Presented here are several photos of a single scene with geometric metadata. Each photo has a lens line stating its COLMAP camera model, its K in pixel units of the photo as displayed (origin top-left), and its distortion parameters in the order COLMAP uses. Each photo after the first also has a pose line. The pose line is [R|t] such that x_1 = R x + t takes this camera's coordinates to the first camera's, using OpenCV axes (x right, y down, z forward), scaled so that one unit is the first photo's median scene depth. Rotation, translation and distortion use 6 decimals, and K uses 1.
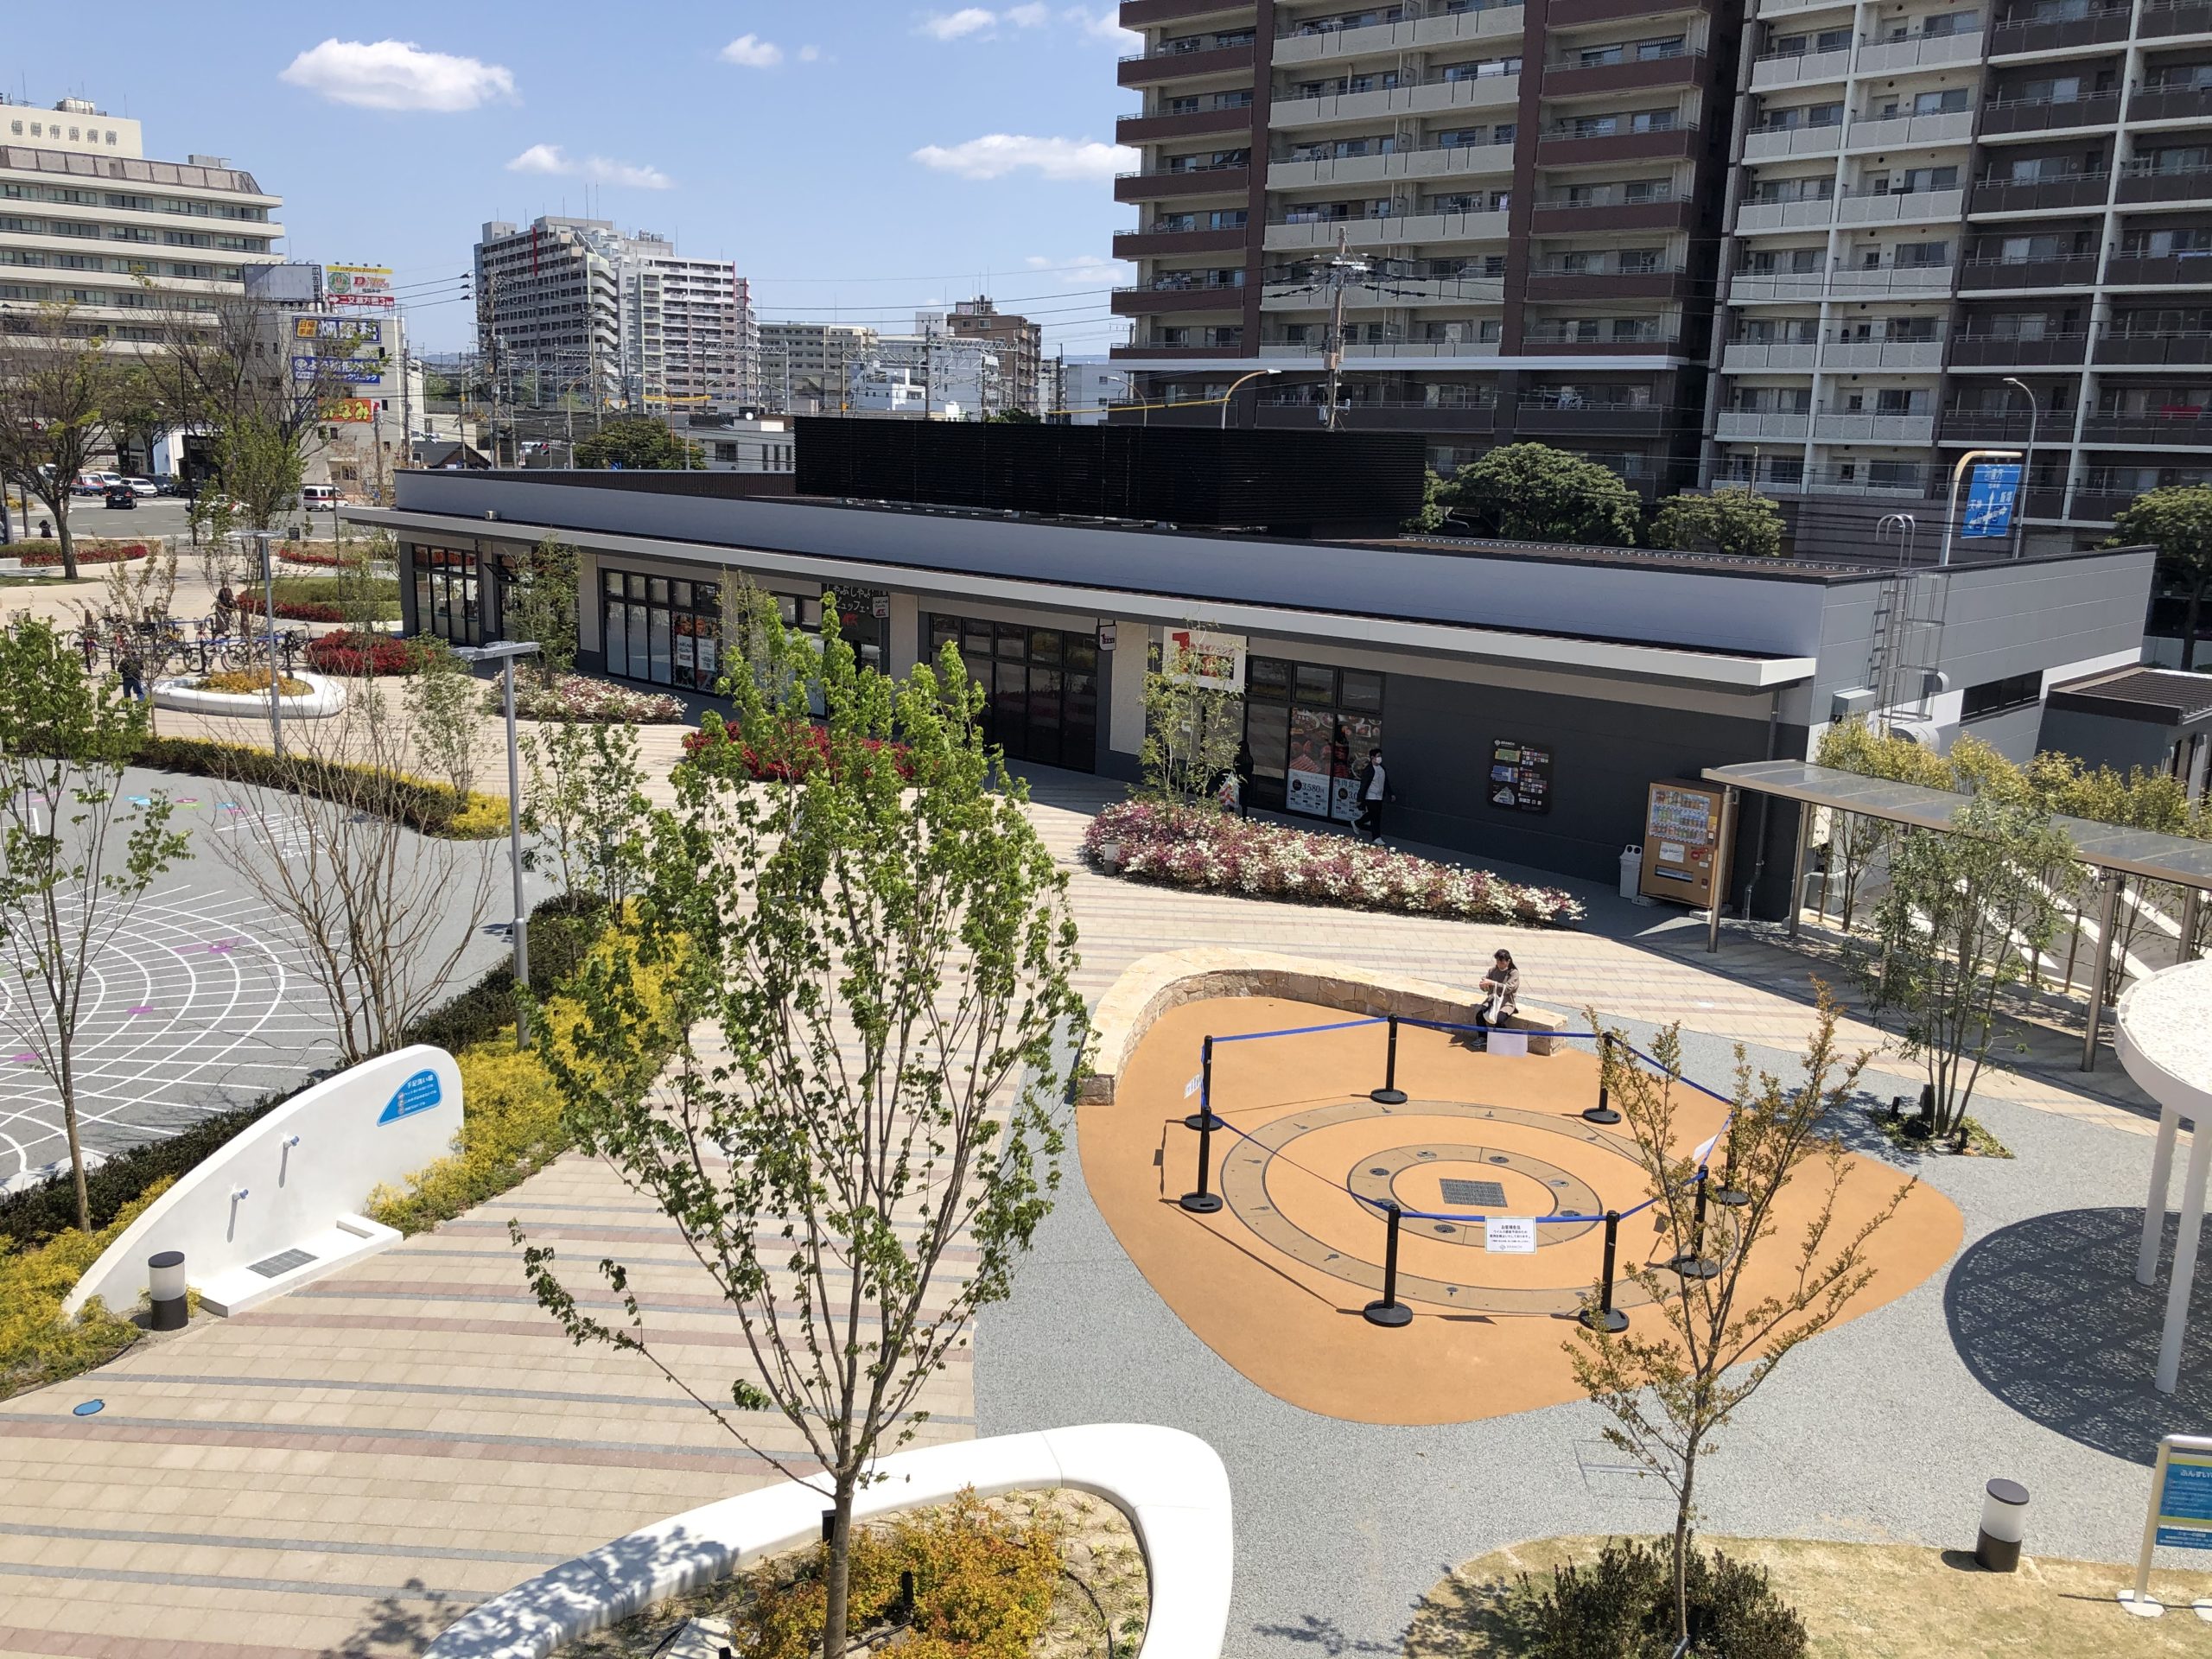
lens RADIAL K [[1806.3, 0, 1091.3], [0, 1806.3, 882.2], [0, 0, 1]] dist [-0.006526, 0.035014]
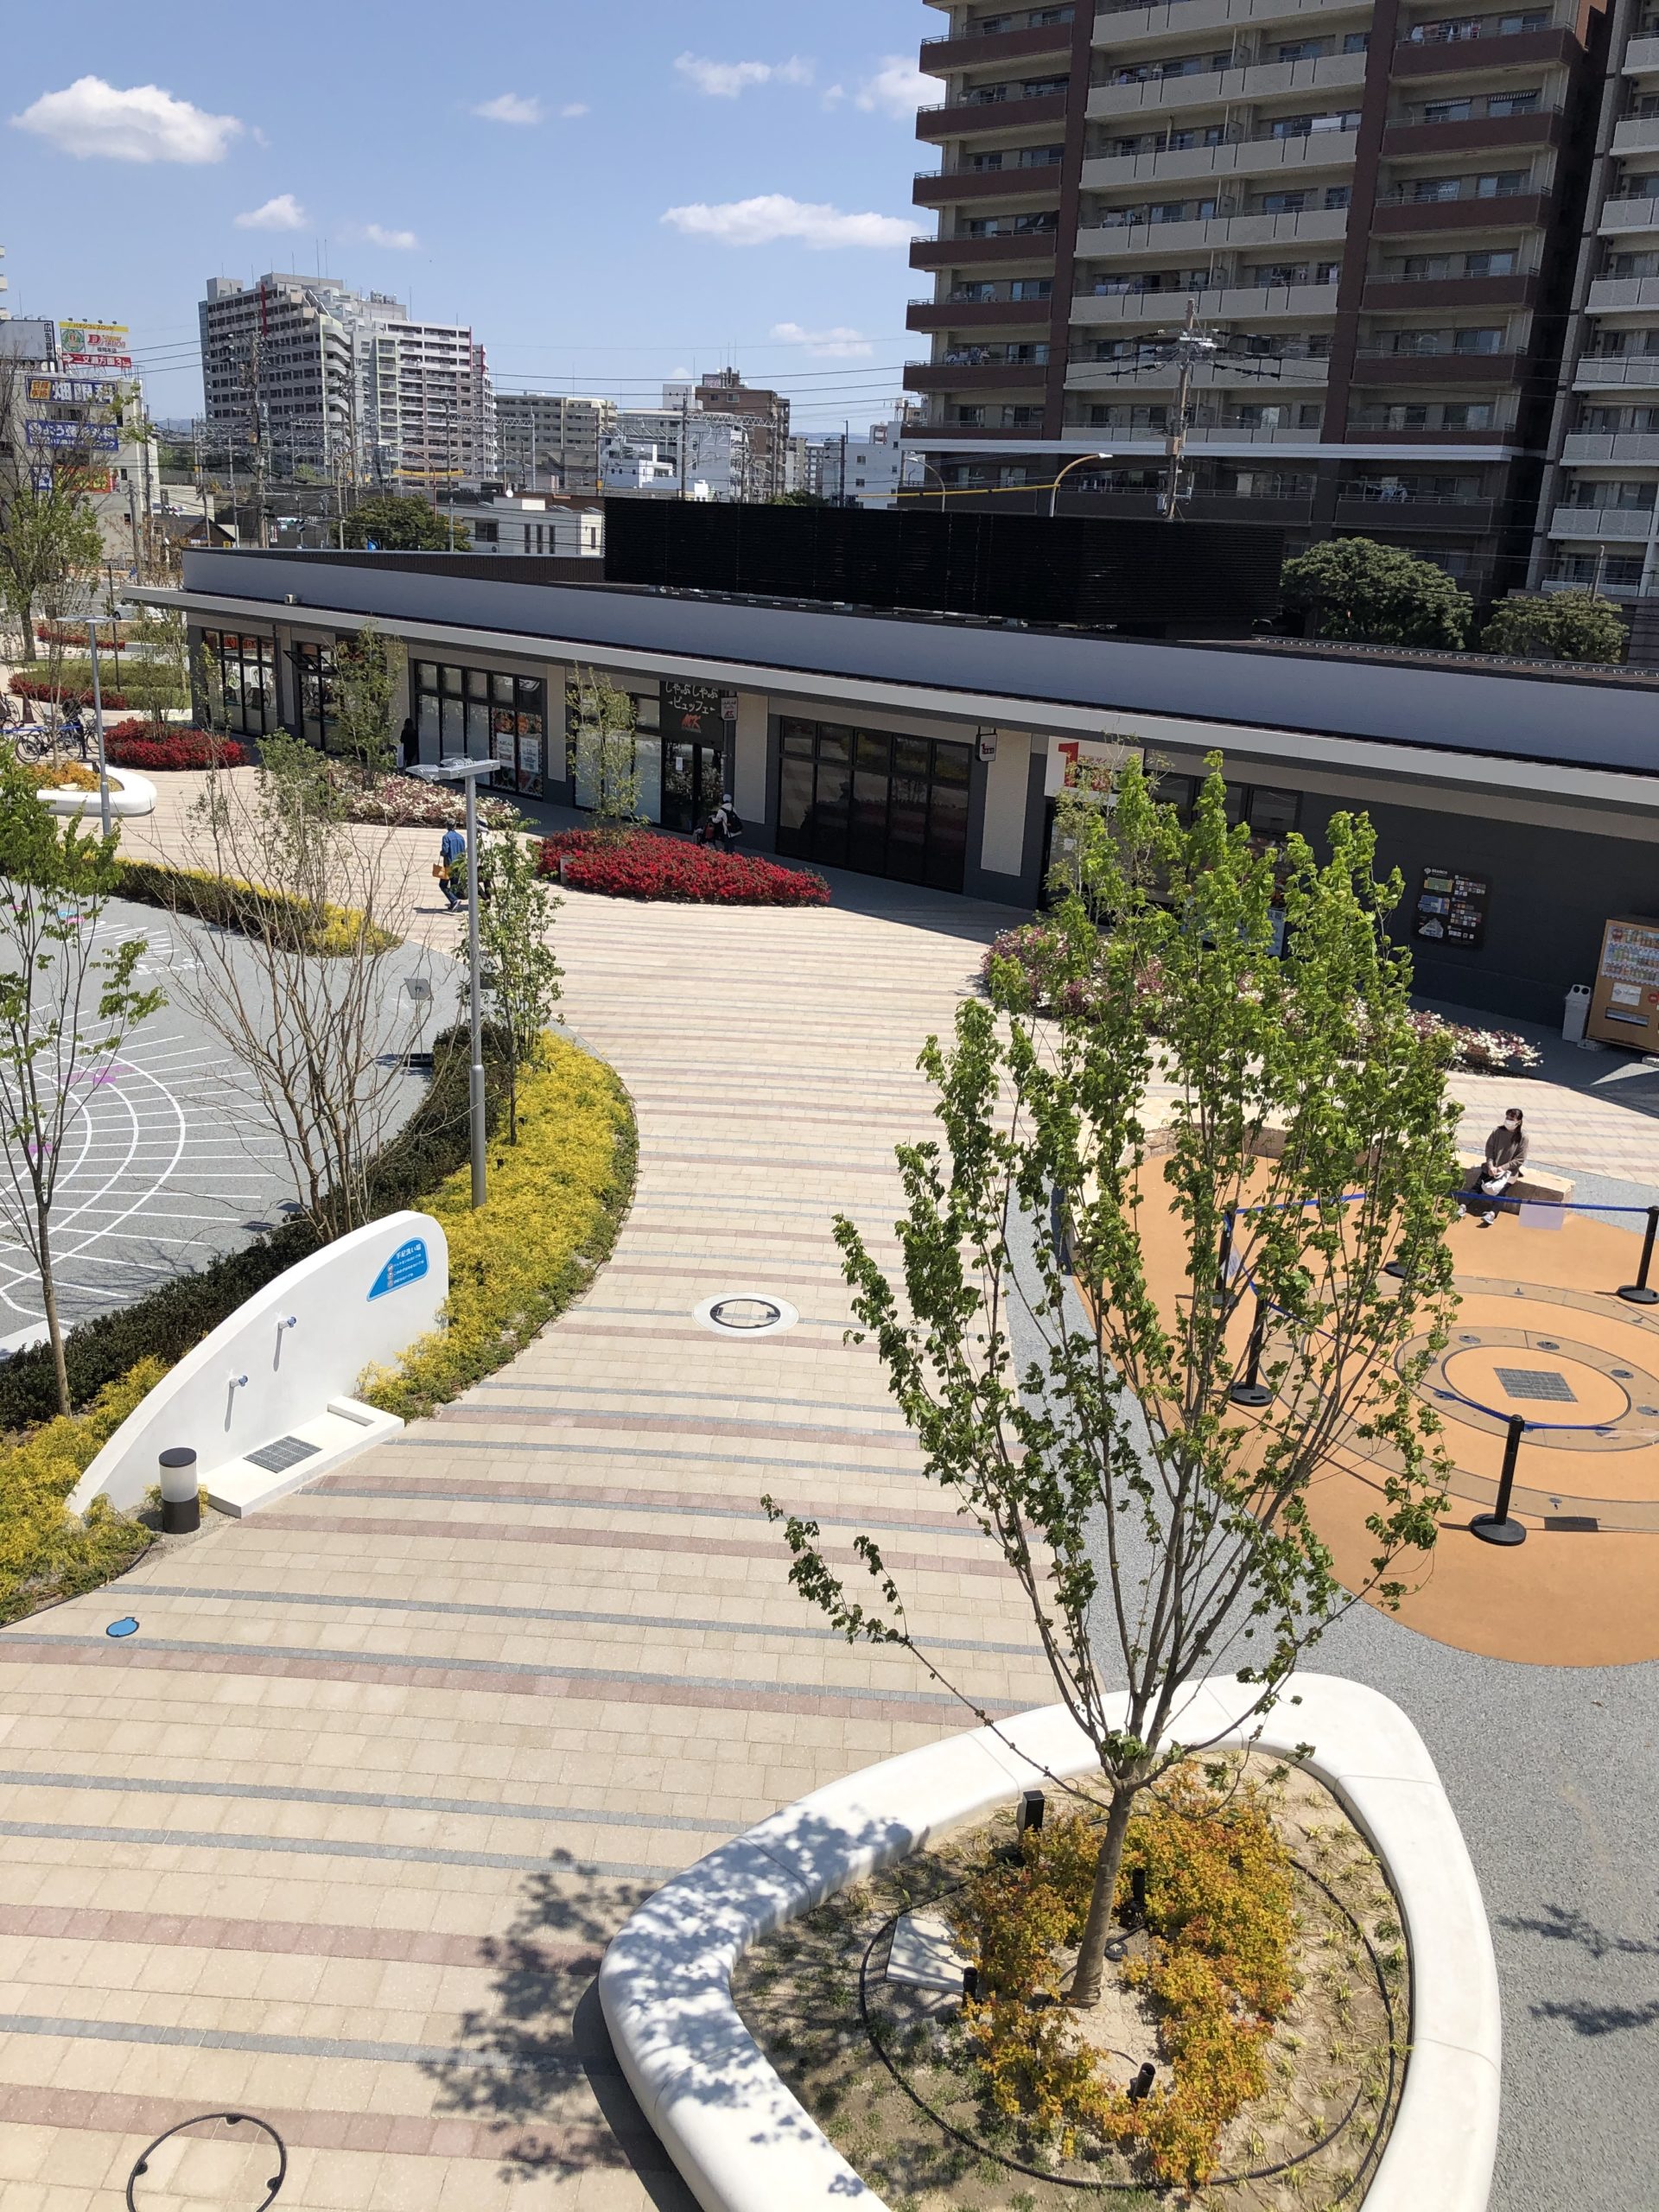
lens RADIAL K [[1806.3, 0, 823.2], [0, 1806.3, 1144.1], [0, 0, 1]] dist [-0.006526, 0.035014]
pose [[0.999865, 0.016145, 0.002896, -0.037231], [-0.016341, 0.995745, 0.090691, -0.006574], [-0.001419, -0.090726, 0.995875, 0.022057]]
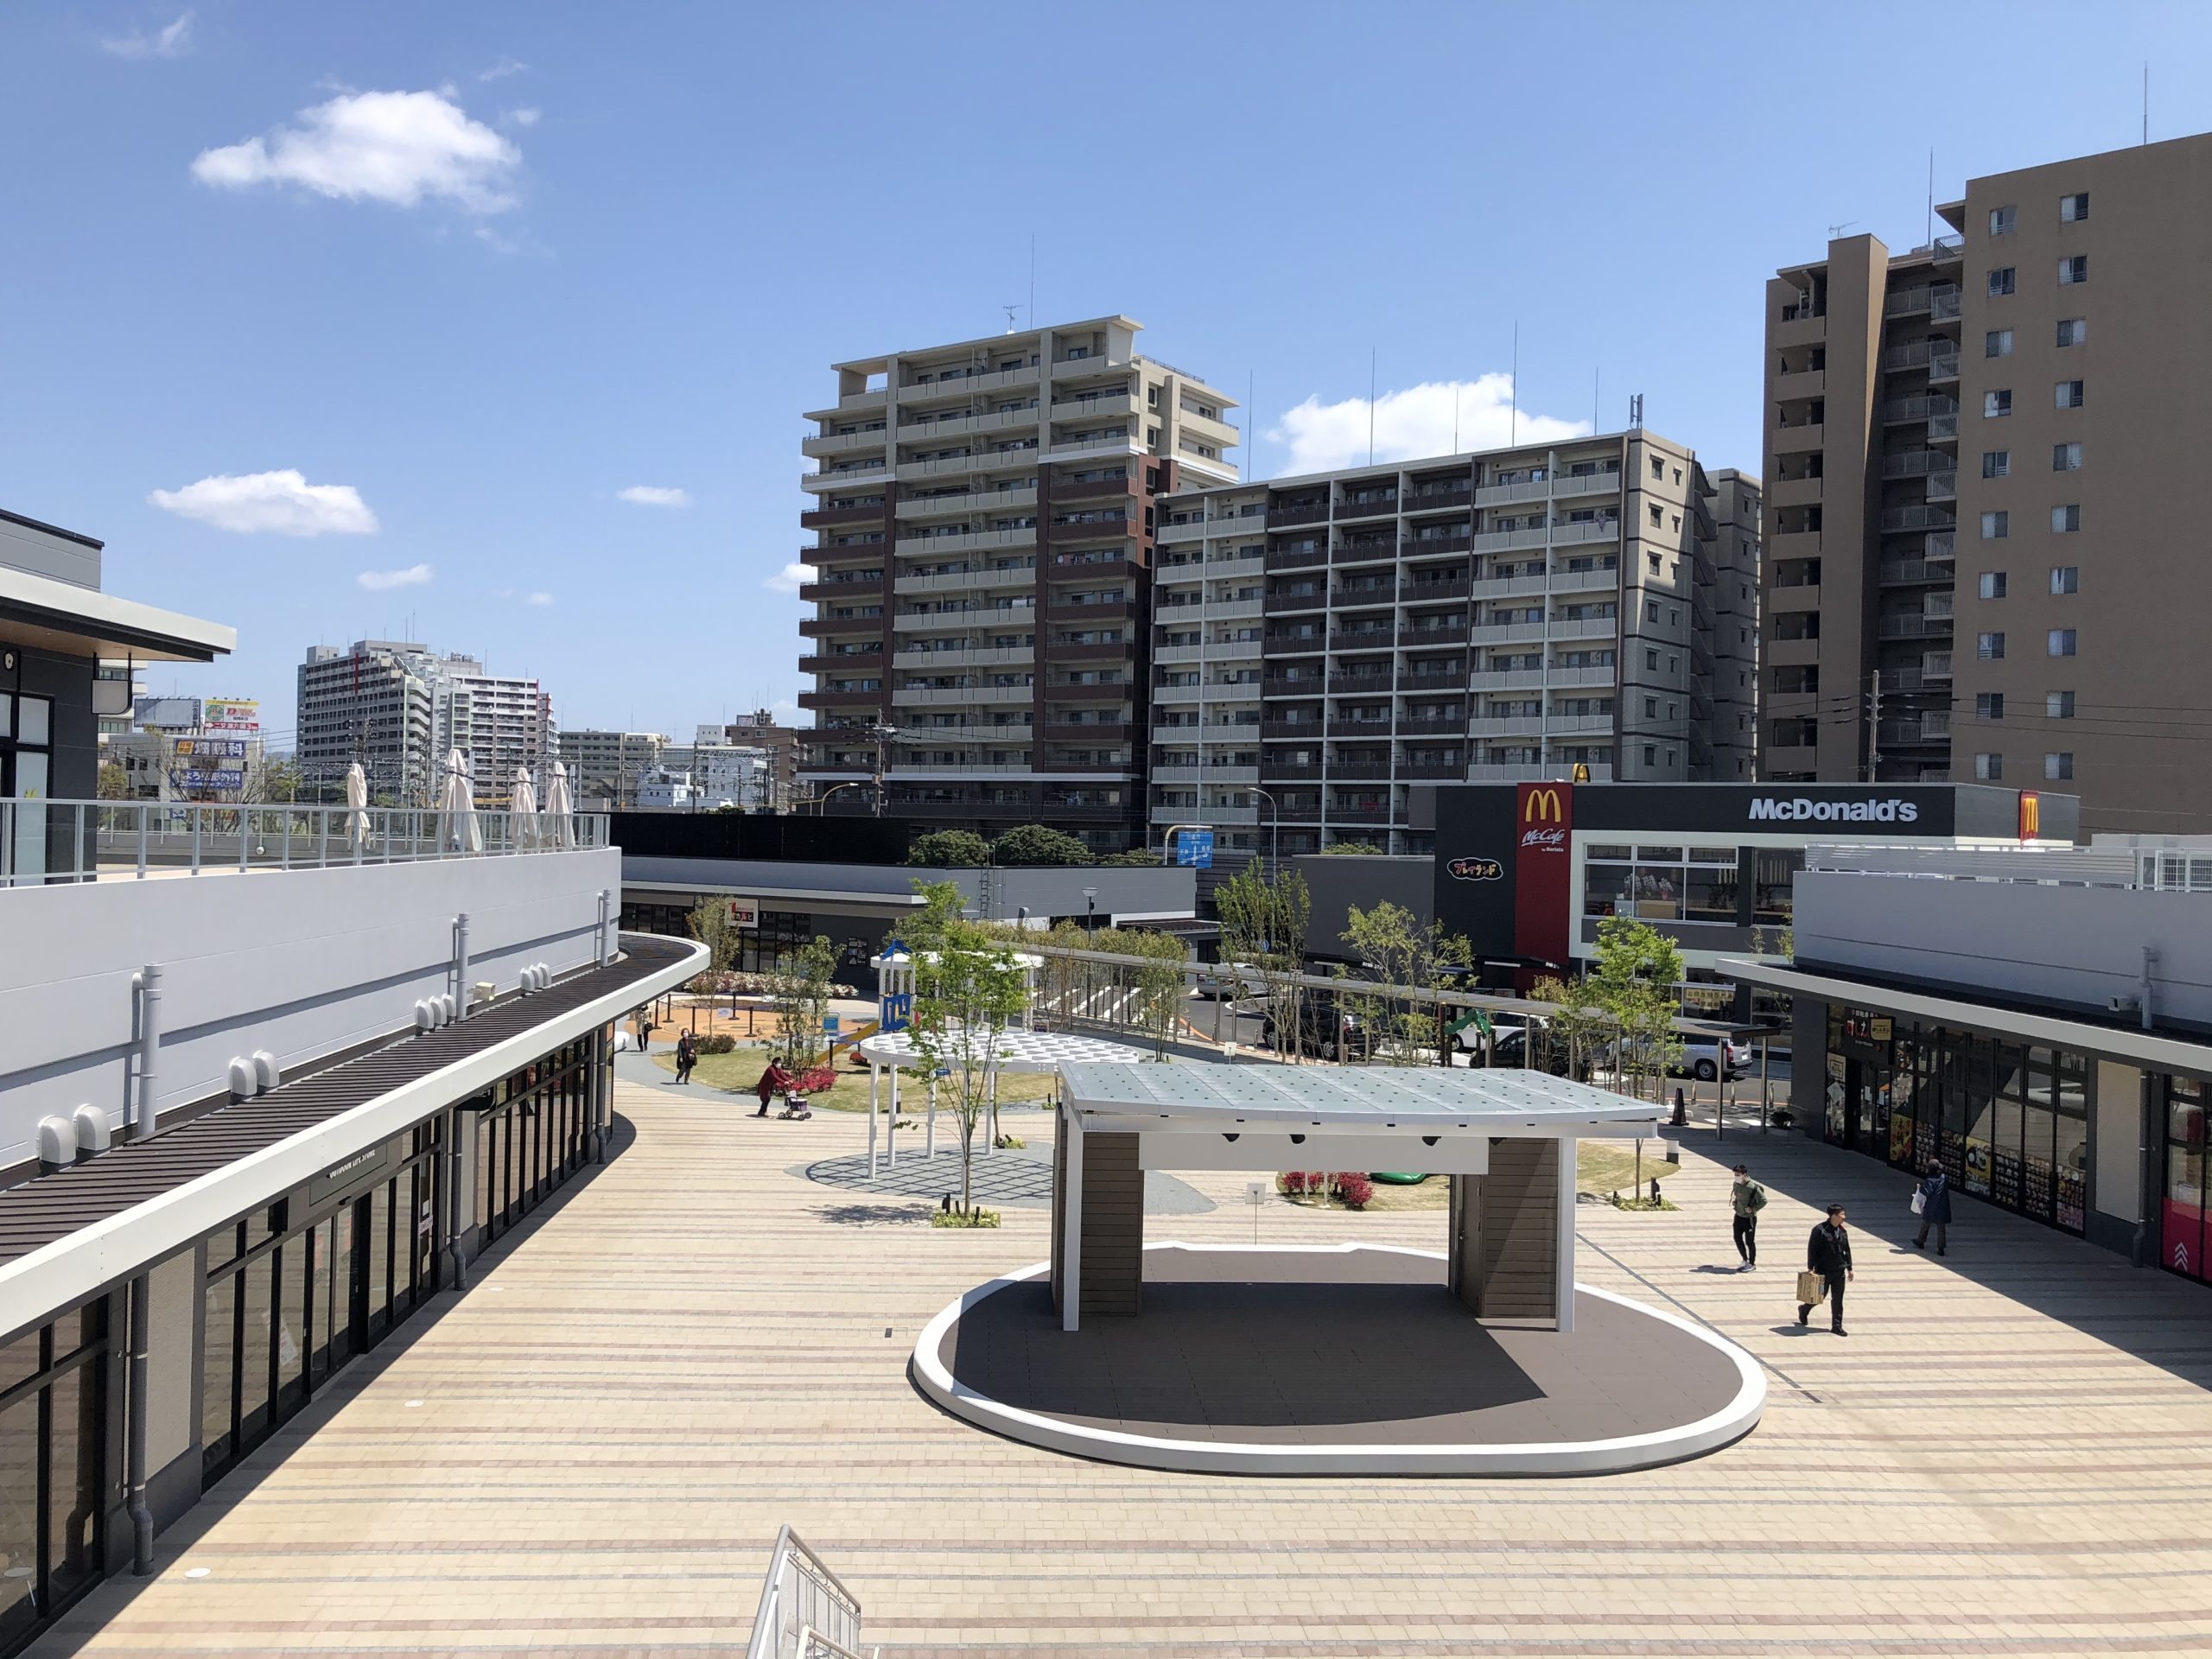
lens RADIAL K [[1806.3, 0, 1094.9], [0, 1806.3, 843.1], [0, 0, 1]] dist [-0.006526, 0.035014]
pose [[0.993655, -0.007869, 0.112196, 0.117809], [0.033736, 0.972469, -0.230578, 0.154319], [-0.107293, 0.232900, 0.966564, -0.594645]]
